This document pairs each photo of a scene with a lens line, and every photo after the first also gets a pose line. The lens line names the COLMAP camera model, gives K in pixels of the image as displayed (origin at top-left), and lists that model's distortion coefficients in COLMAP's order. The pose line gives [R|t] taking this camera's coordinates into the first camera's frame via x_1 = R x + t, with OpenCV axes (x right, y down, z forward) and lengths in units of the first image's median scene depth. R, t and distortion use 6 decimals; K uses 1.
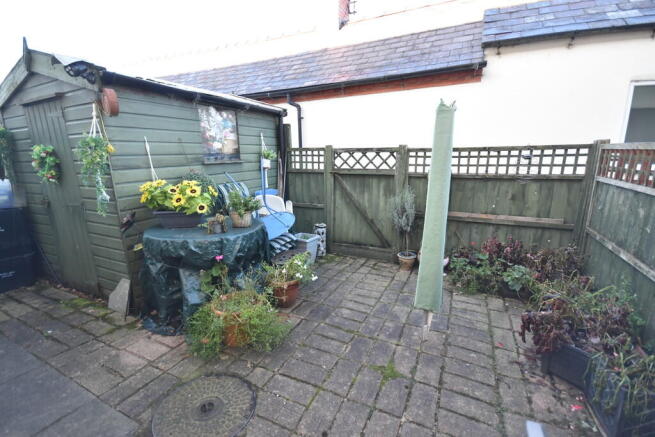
lens RADIAL K [[287.8, 0, 324.4], [0, 287.8, 208.5], [0, 0, 1]] dist [0.000782, 0.000170]
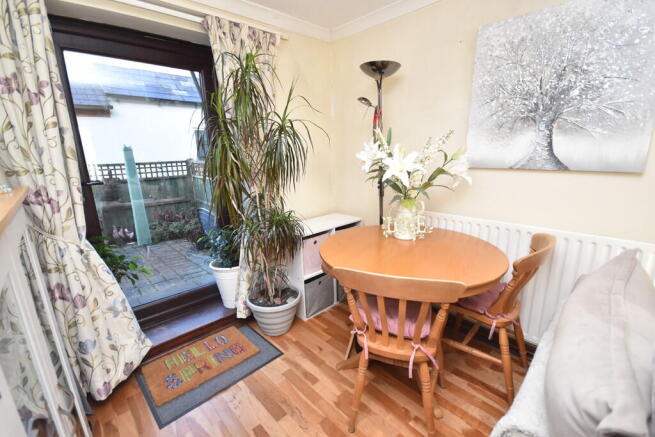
lens RADIAL K [[287.8, 0, 324.4], [0, 287.8, 208.5], [0, 0, 1]] dist [0.000782, 0.000170]
pose [[0.334641, -0.173679, 0.926202, -0.767157], [0.210959, 0.971731, 0.105997, 0.114207], [-0.918429, 0.159920, 0.361821, -0.659601]]
